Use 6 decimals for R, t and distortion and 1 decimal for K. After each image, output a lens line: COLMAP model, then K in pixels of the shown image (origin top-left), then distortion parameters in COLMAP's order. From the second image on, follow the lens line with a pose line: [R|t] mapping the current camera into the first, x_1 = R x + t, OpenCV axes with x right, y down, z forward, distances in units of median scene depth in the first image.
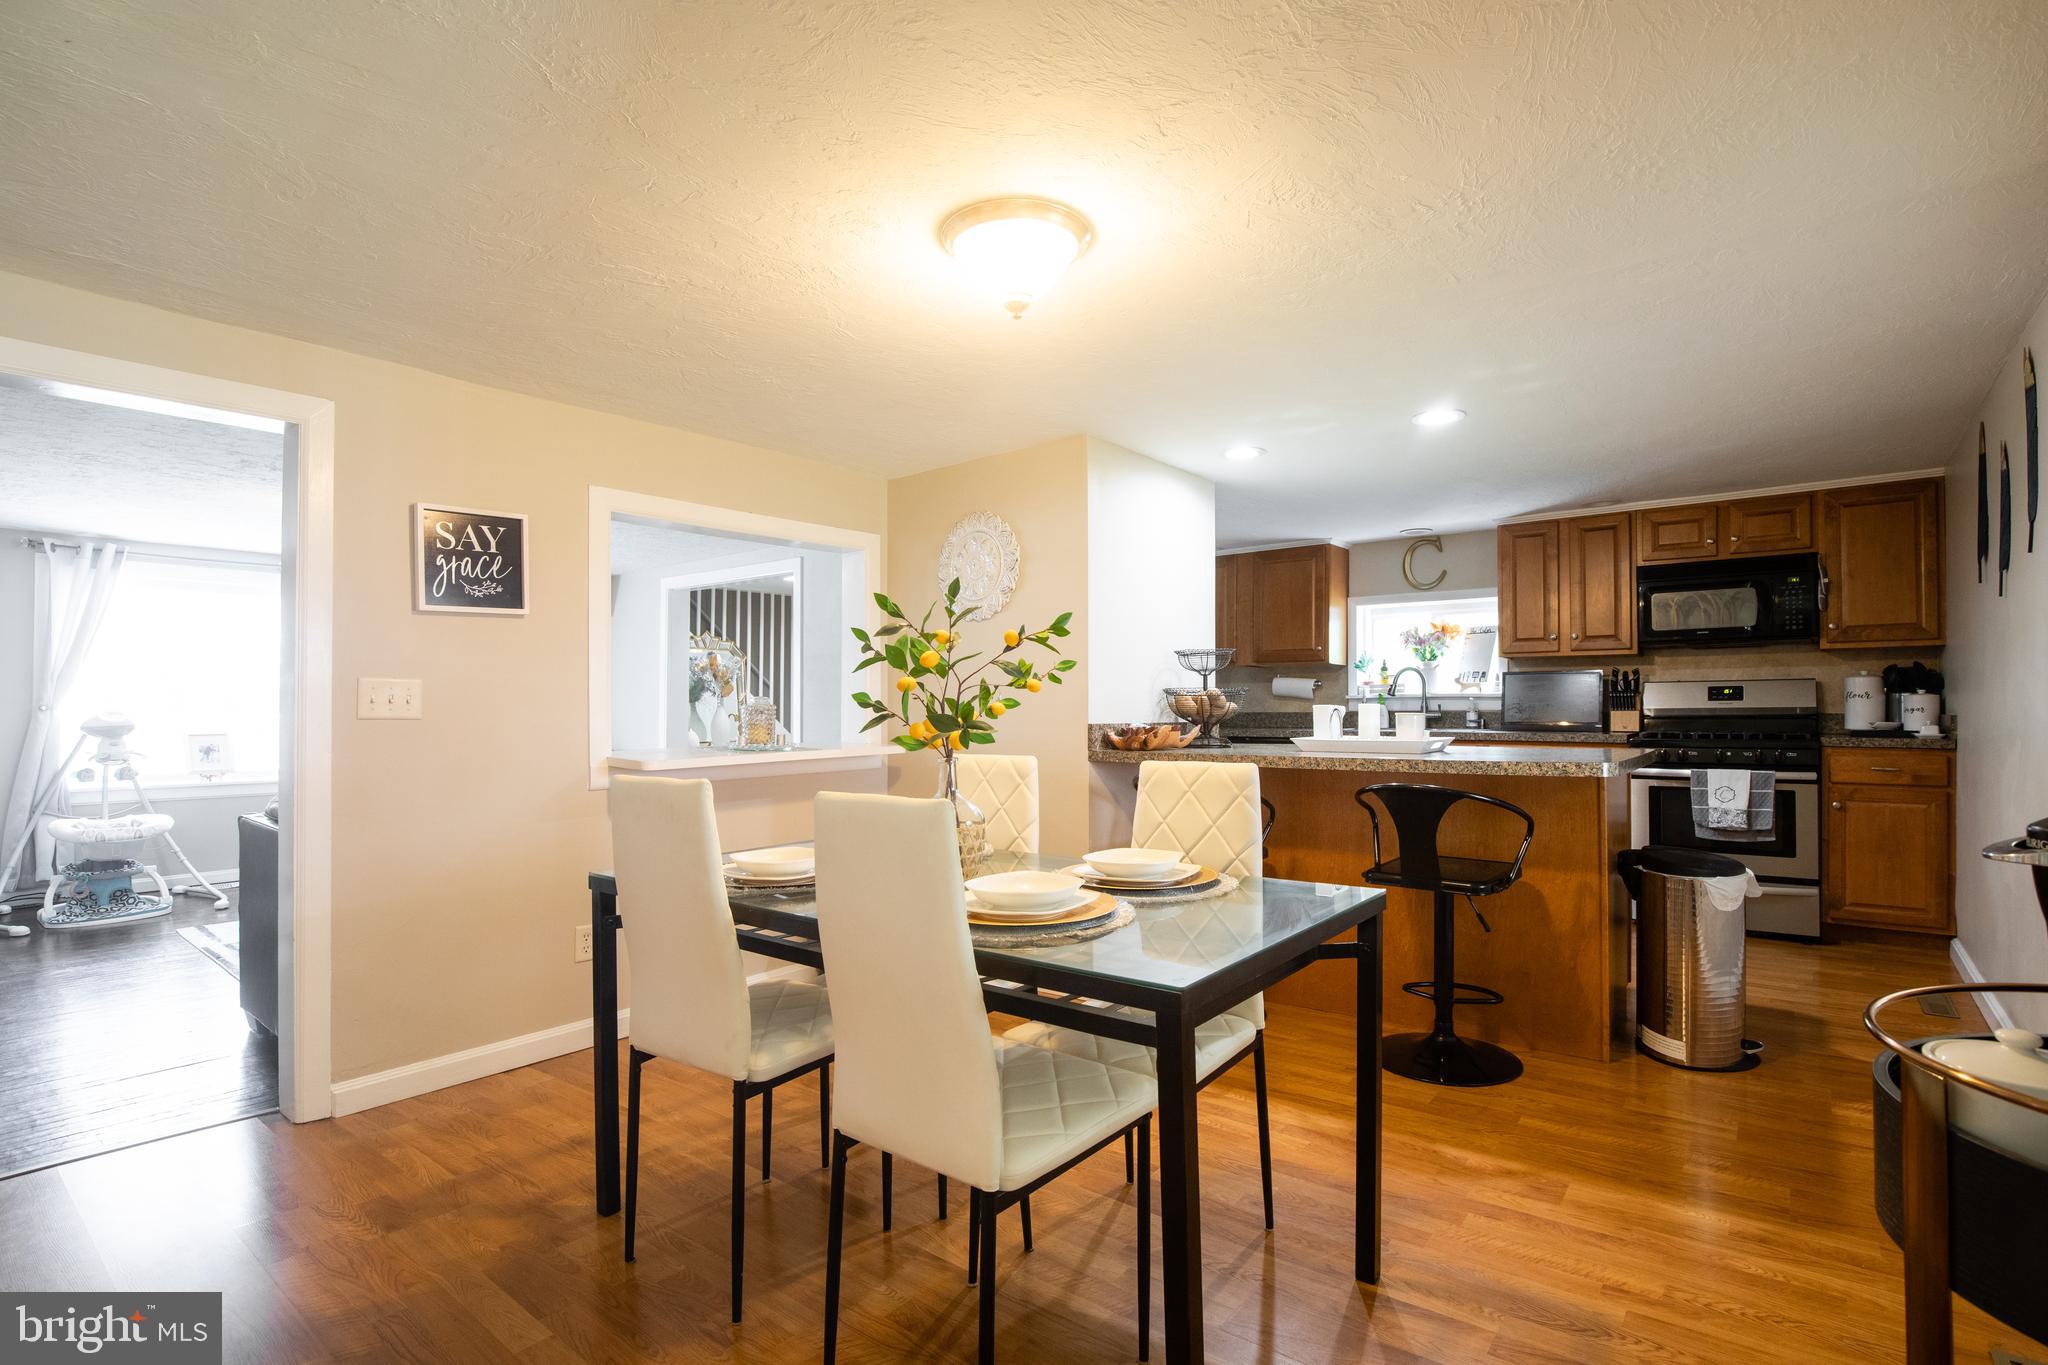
lens RADIAL K [[969.7, 0, 1038.8], [0, 969.7, 689.8], [0, 0, 1]] dist [-0.010126, 0.000163]
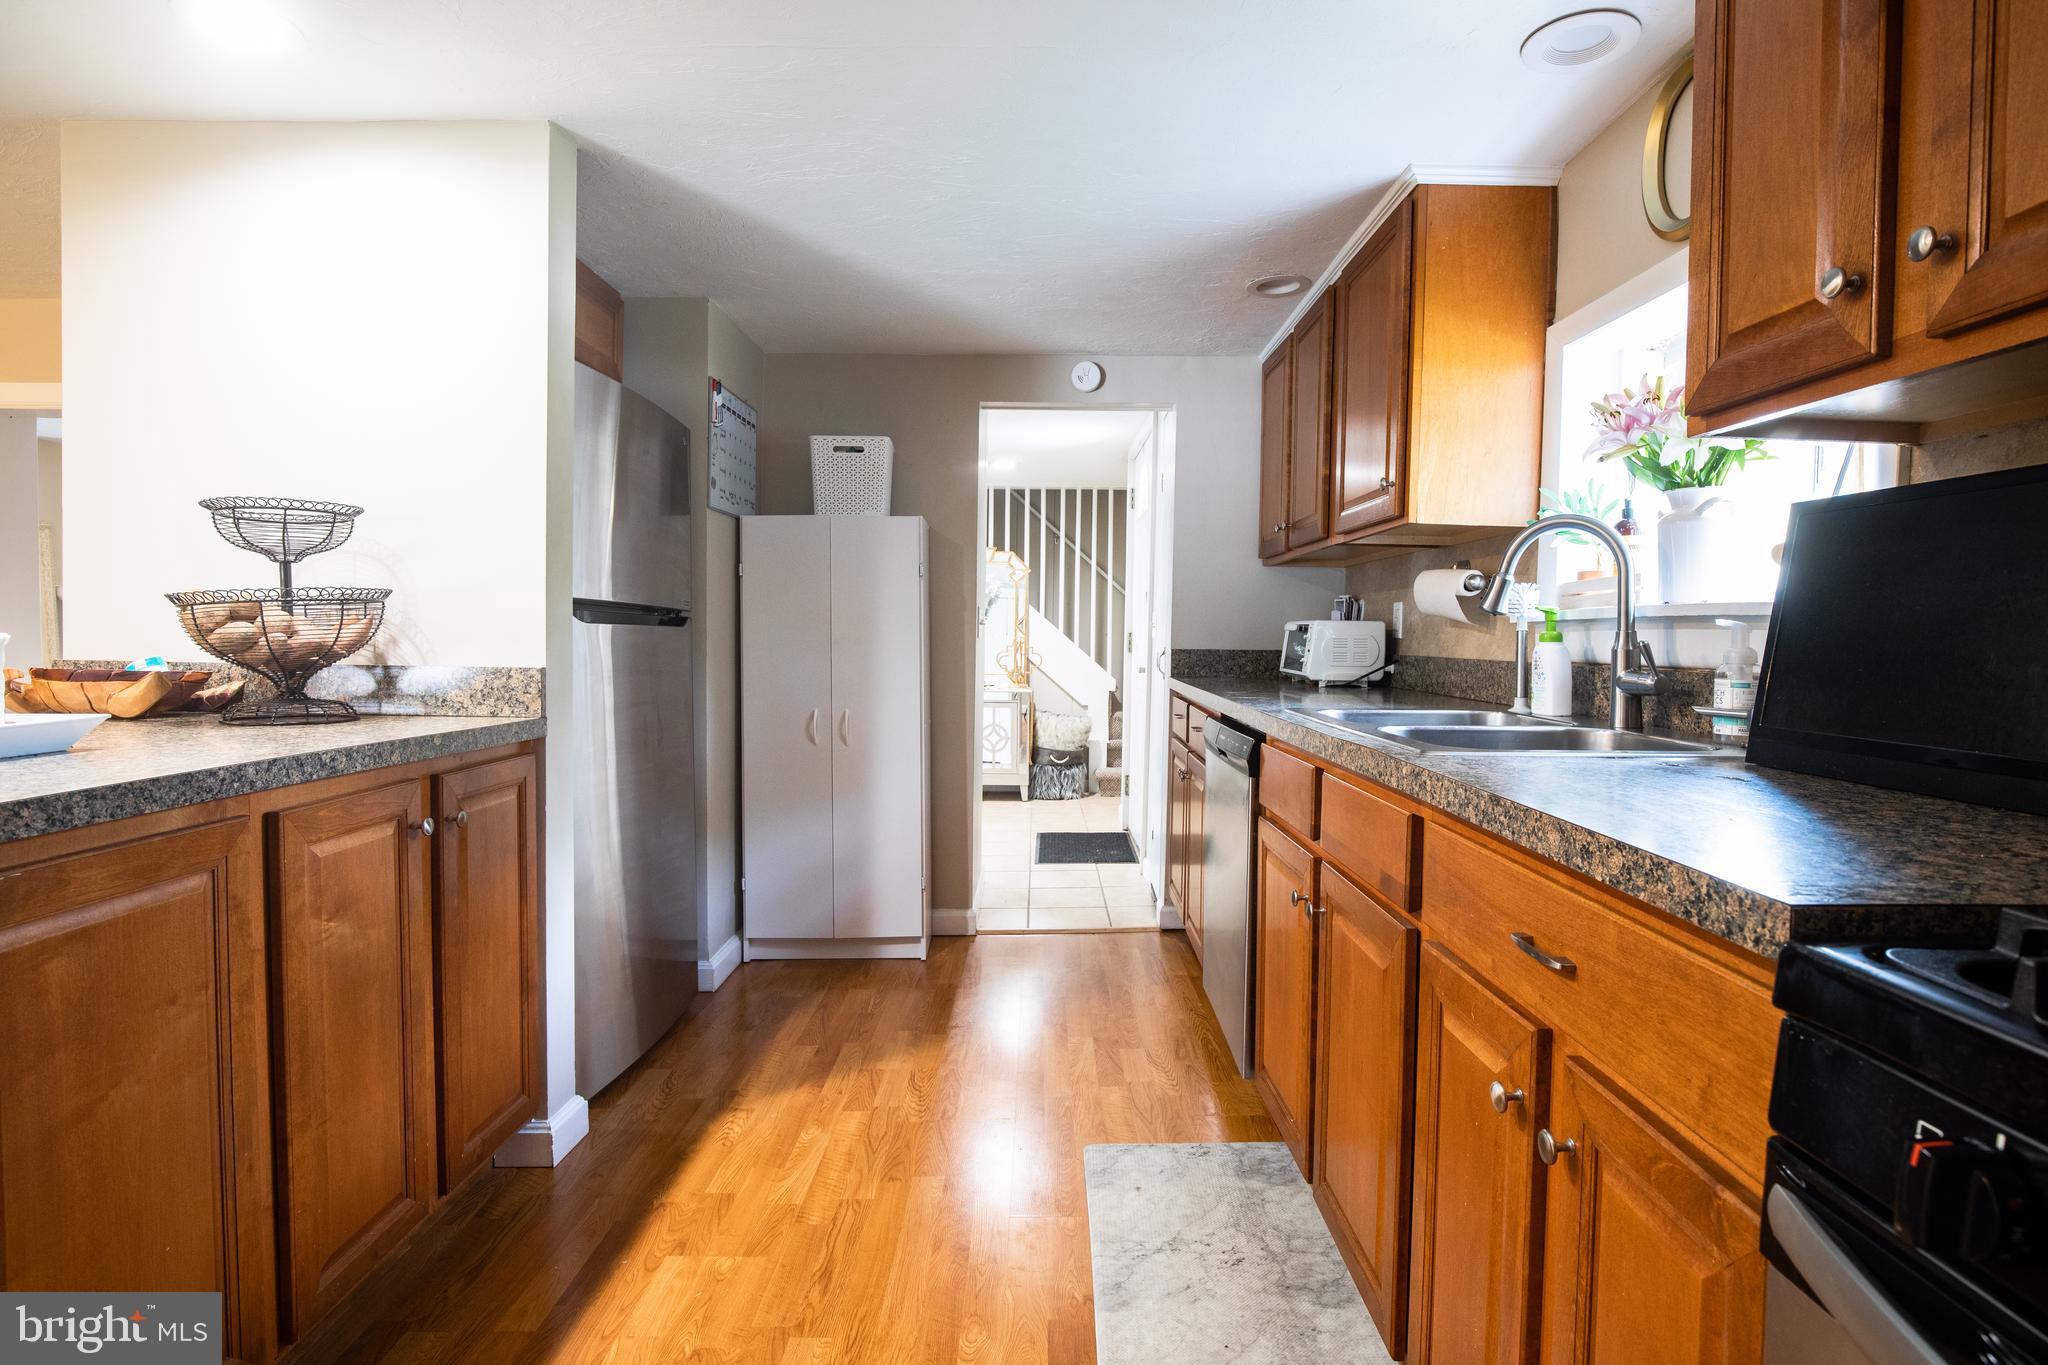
lens RADIAL K [[1008.4, 0, 1056.1], [0, 1008.4, 655.9], [0, 0, 1]] dist [-0.027521, 0.000650]
pose [[0.631248, 0.029496, -0.775020, 0.618071], [0.000135, 0.999272, 0.038141, 0.009154], [0.775581, -0.024181, 0.630785, 0.808934]]
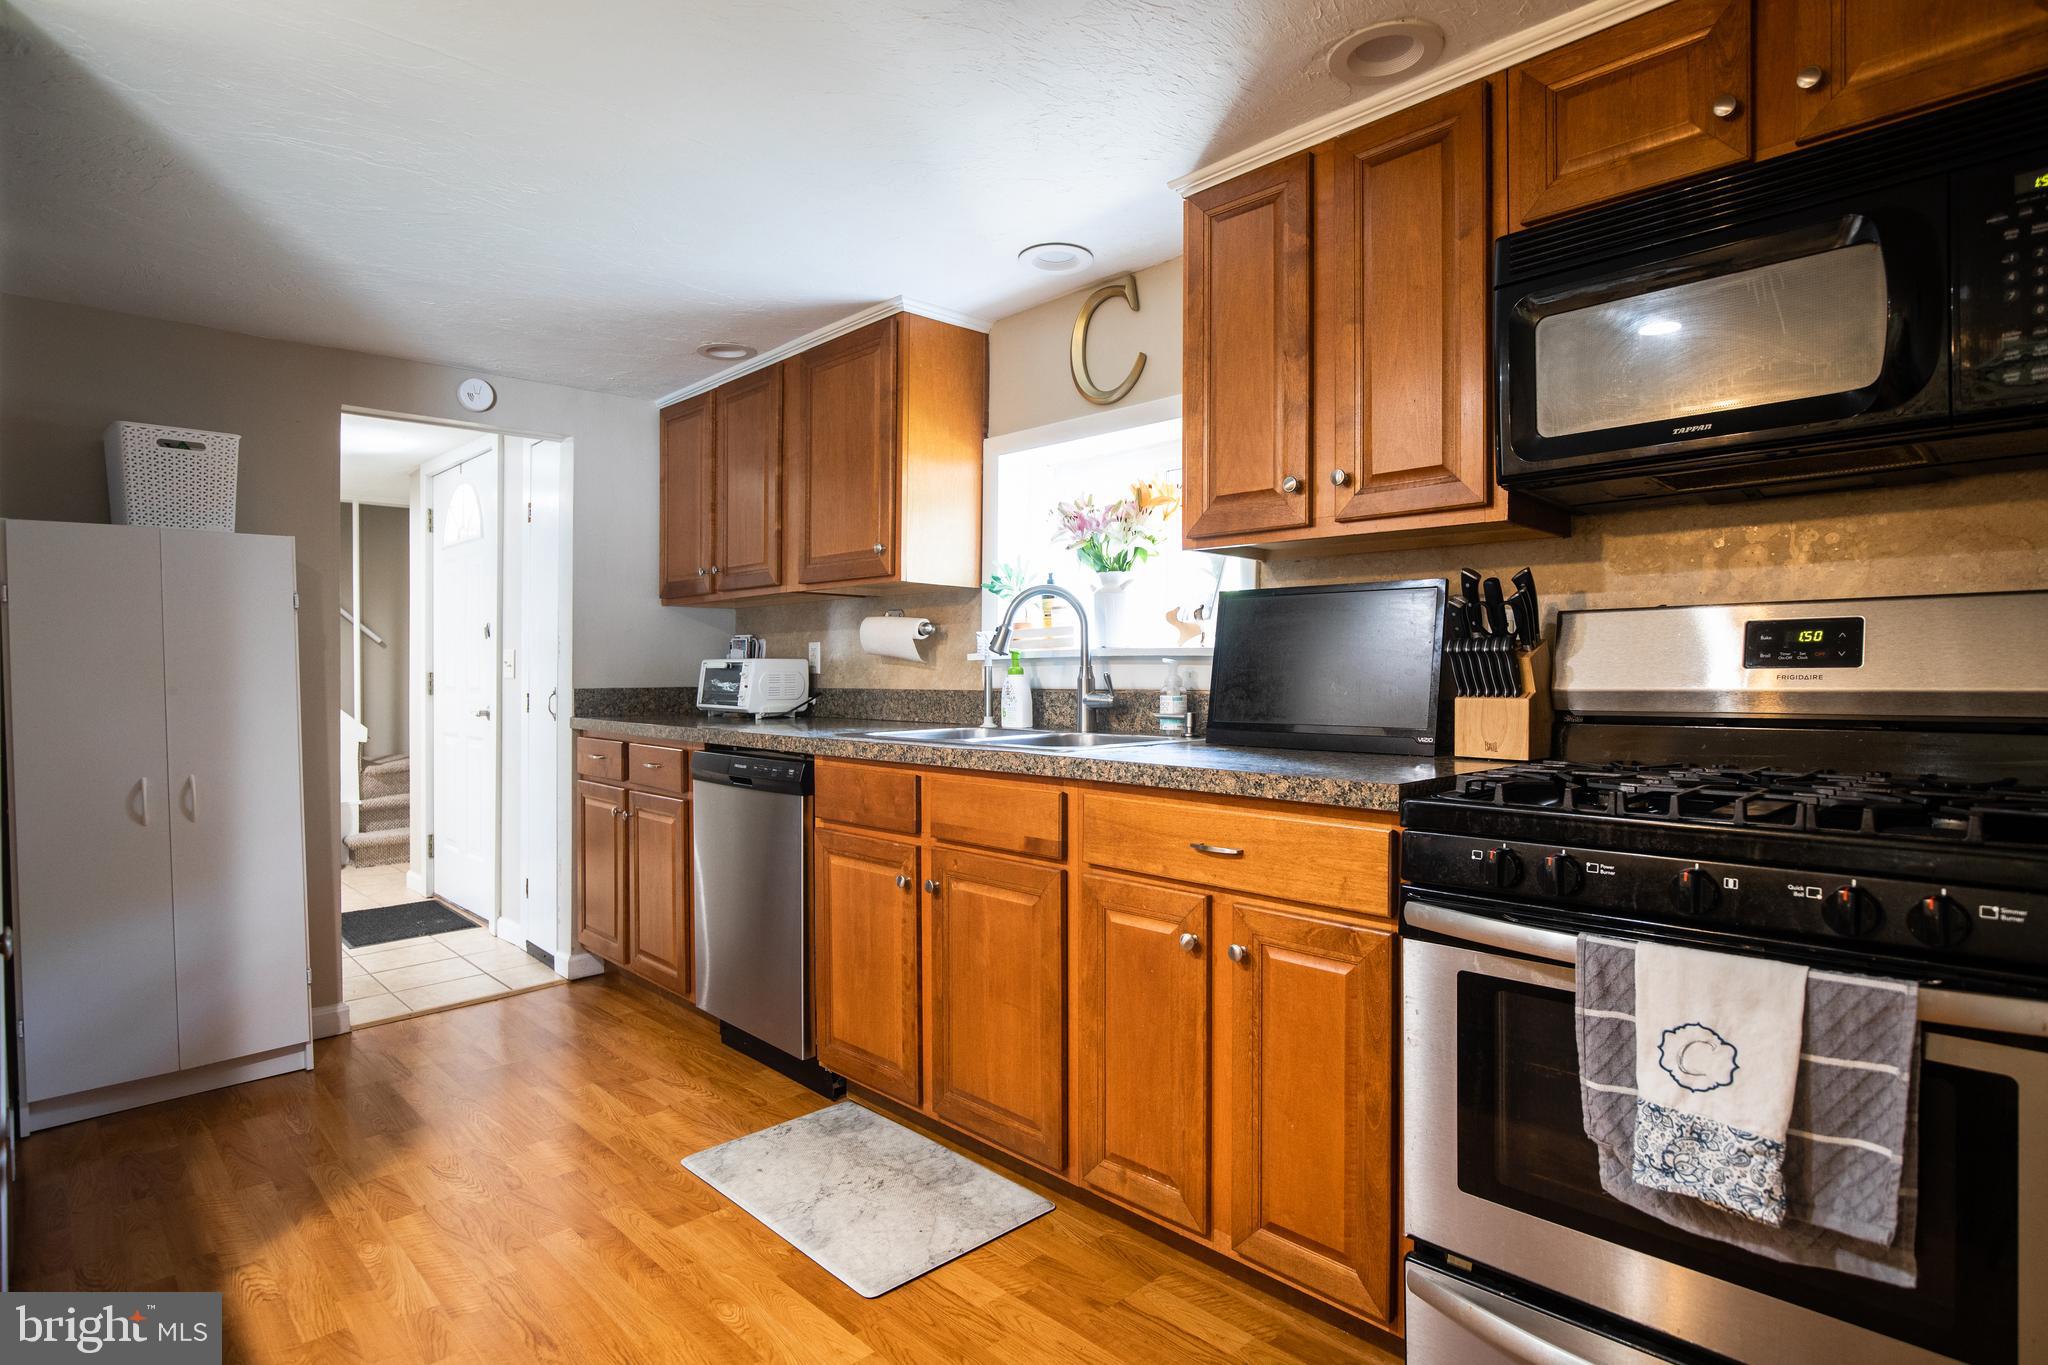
lens RADIAL K [[1053.4, 0, 1023.4], [0, 1053.4, 678.4], [0, 0, 1]] dist [-0.018856, 0.001915]
pose [[0.989971, 0.001985, -0.141254, 0.517225], [0.001759, 0.999651, 0.026376, 0.005703], [0.141257, -0.026360, 0.989622, 0.641267]]
